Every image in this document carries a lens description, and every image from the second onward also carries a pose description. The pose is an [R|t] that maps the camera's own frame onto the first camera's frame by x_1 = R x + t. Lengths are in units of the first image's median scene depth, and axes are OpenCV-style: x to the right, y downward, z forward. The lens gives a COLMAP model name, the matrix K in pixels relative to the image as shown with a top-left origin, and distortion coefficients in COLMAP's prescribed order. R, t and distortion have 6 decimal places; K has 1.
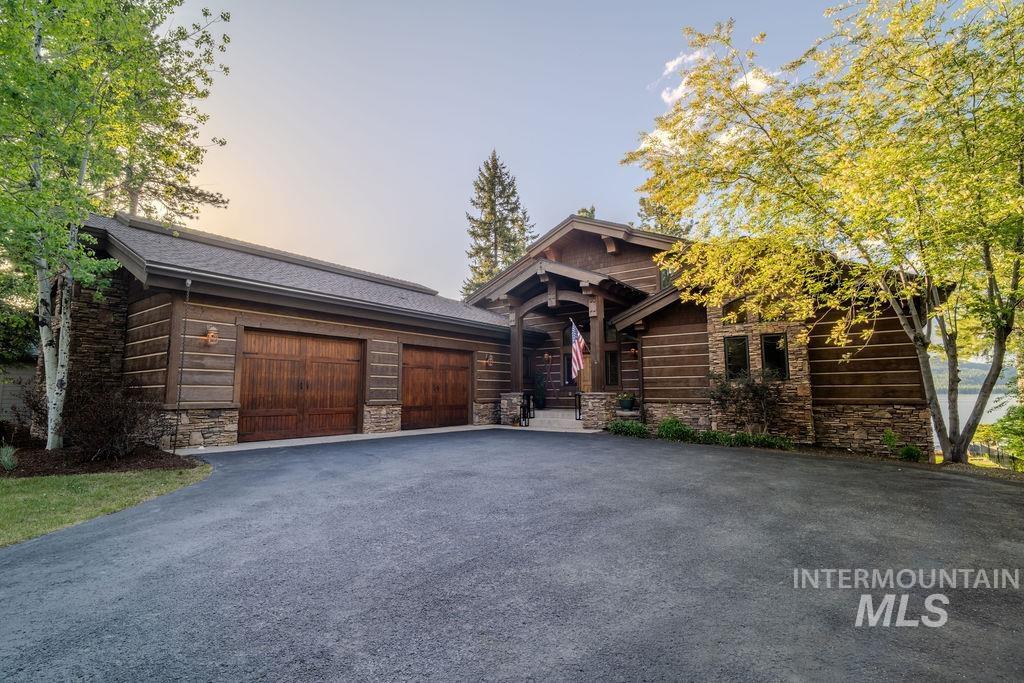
lens RADIAL K [[477.1, 0, 516.5], [0, 477.1, 342.4], [0, 0, 1]] dist [0.000758, -0.005311]
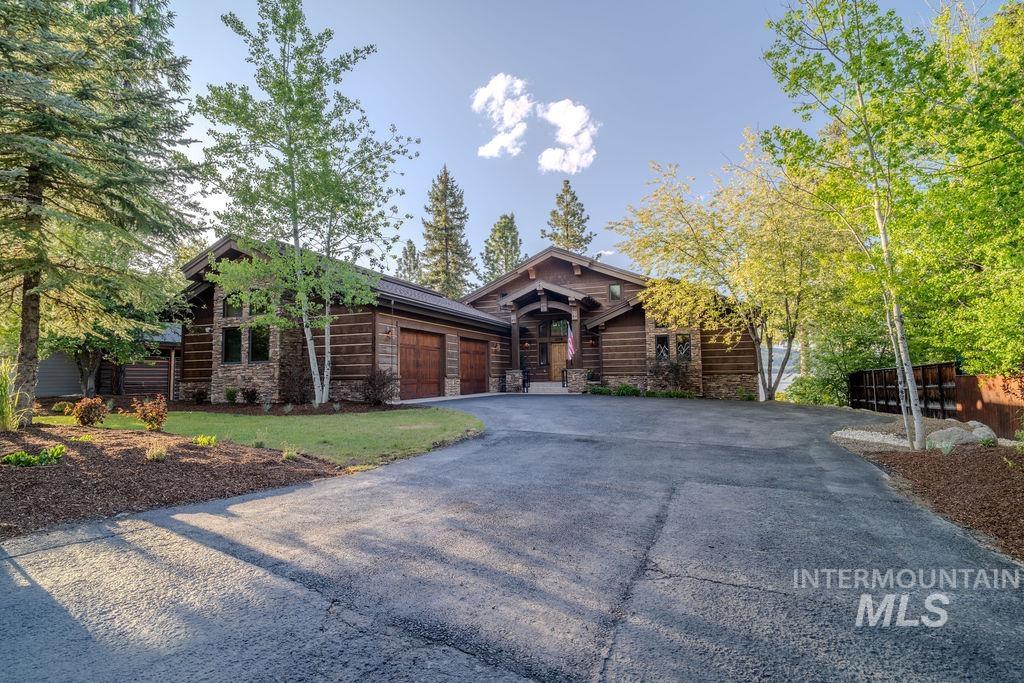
lens RADIAL K [[477.1, 0, 516.5], [0, 477.1, 342.4], [0, 0, 1]] dist [0.000758, -0.005311]
pose [[0.963401, 0.008764, 0.267920, -0.442766], [-0.018602, 0.999242, 0.034204, -0.031626], [-0.267417, -0.037936, 0.962834, -0.441942]]
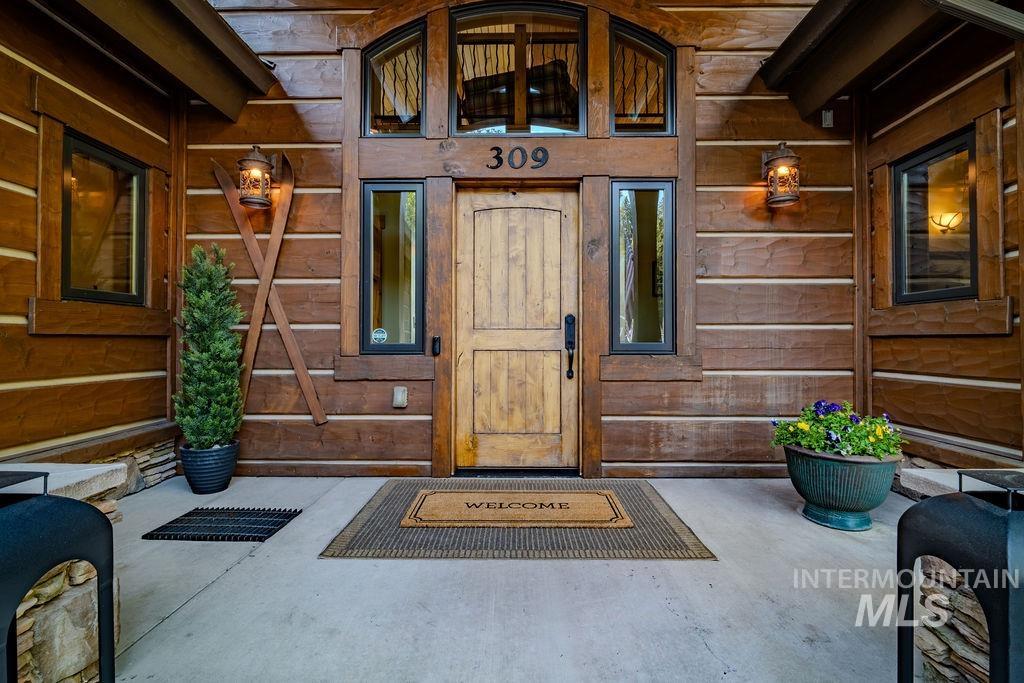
lens RADIAL K [[477.1, 0, 516.5], [0, 477.1, 342.4], [0, 0, 1]] dist [0.000758, -0.005311]
pose [[0.812757, 0.001426, 0.582601, 0.050500], [-0.065398, 0.993900, 0.088800, 0.084727], [-0.578921, -0.110274, 0.807892, 1.033849]]
